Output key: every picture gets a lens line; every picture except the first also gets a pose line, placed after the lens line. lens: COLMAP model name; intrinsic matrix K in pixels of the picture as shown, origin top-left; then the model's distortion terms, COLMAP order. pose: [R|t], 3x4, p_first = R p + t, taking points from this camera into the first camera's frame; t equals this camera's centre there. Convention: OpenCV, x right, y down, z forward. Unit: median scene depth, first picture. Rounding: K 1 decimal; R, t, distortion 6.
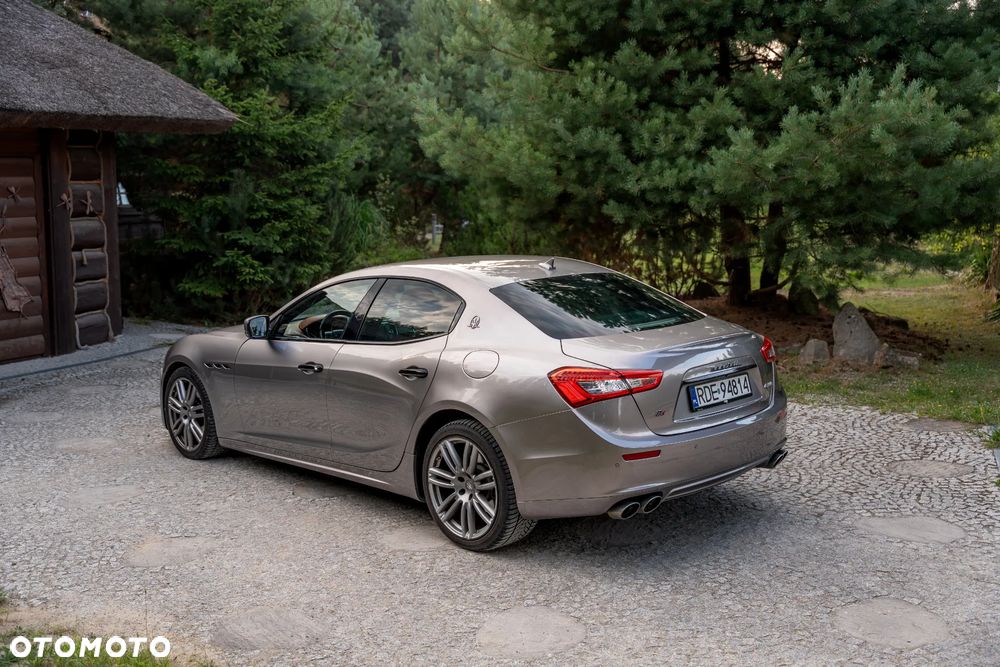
lens RADIAL K [[1072.2, 0, 500.0], [0, 1072.2, 333.5], [0, 0, 1]] dist [-0.006295, 0.024547]
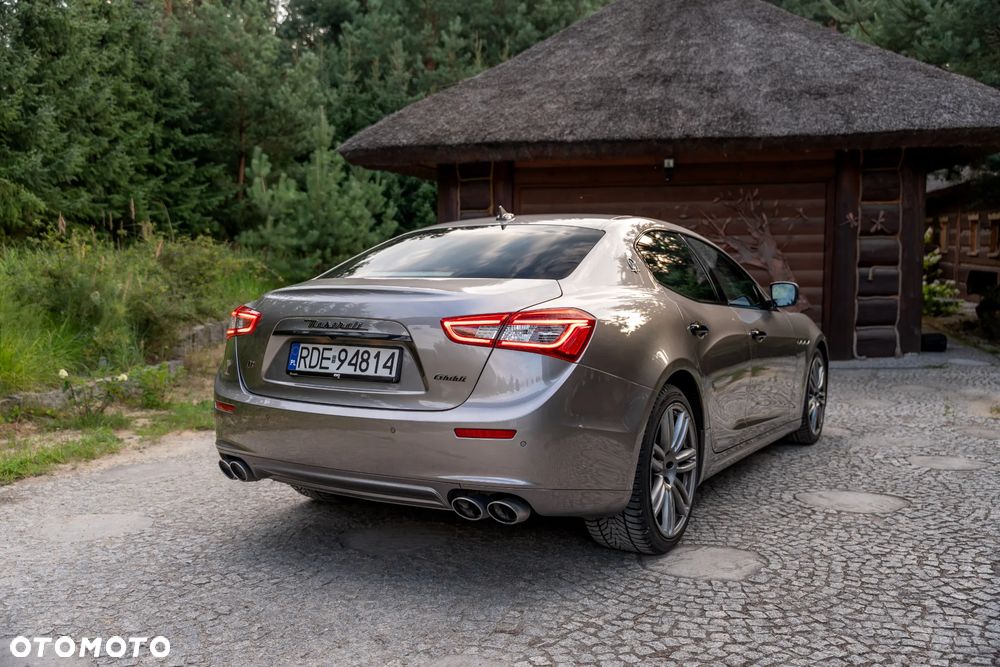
lens RADIAL K [[880.0, 0, 500.0], [0, 880.0, 333.5], [0, 0, 1]] dist [0.007326, -0.000591]
pose [[0.267175, 0.081838, -0.960167, 0.390851], [-0.135895, 0.989630, 0.046535, -0.003103], [0.954018, 0.118048, 0.275526, 0.457929]]
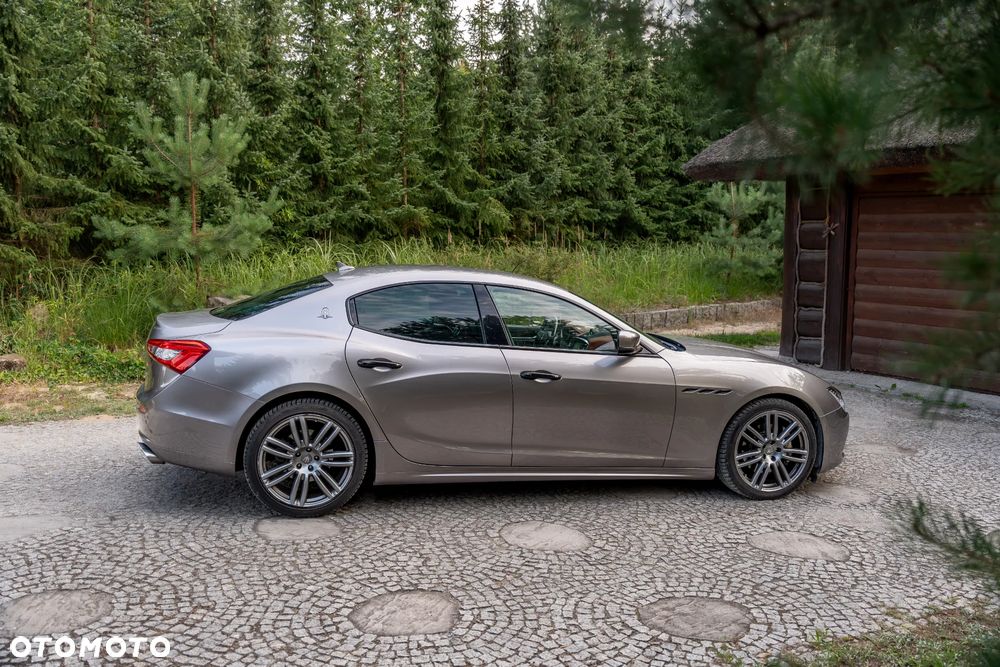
lens RADIAL K [[880.0, 0, 500.0], [0, 880.0, 333.5], [0, 0, 1]] dist [0.007326, -0.000591]
pose [[-0.479950, 0.097358, -0.871877, 0.449241], [-0.133058, 0.974248, 0.182035, -0.106235], [0.867147, 0.203378, -0.454636, 0.879231]]
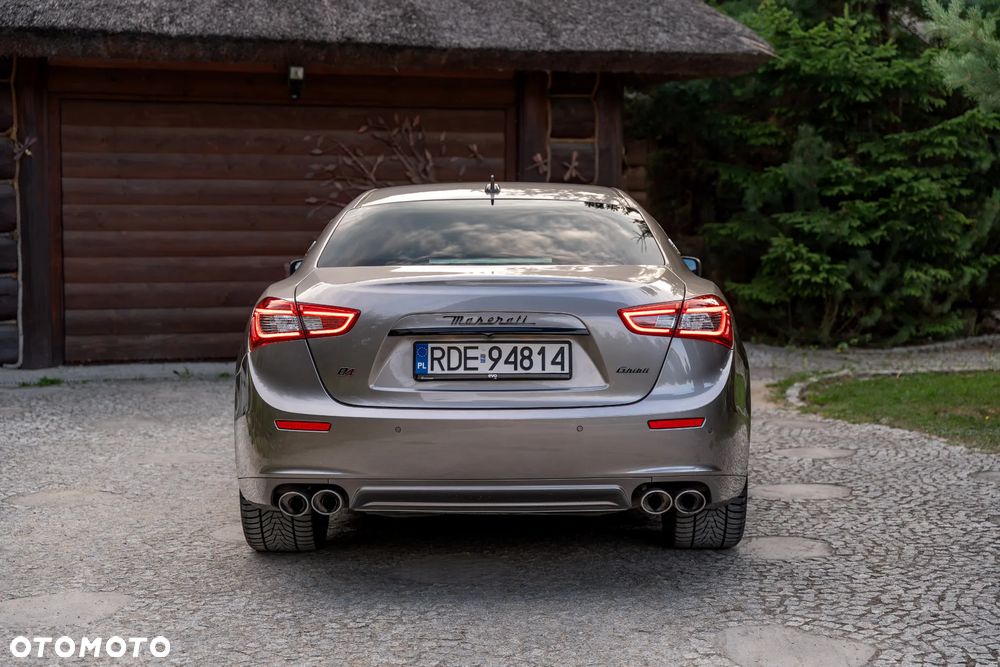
lens RADIAL K [[1560.8, 0, 500.0], [0, 1560.8, 333.5], [0, 0, 1]] dist [0.030258, 0.001656]
pose [[0.716429, 0.065932, -0.694537, 0.422245], [-0.105071, 0.994366, -0.013989, 0.024713], [0.689702, 0.082998, 0.719321, 0.158233]]
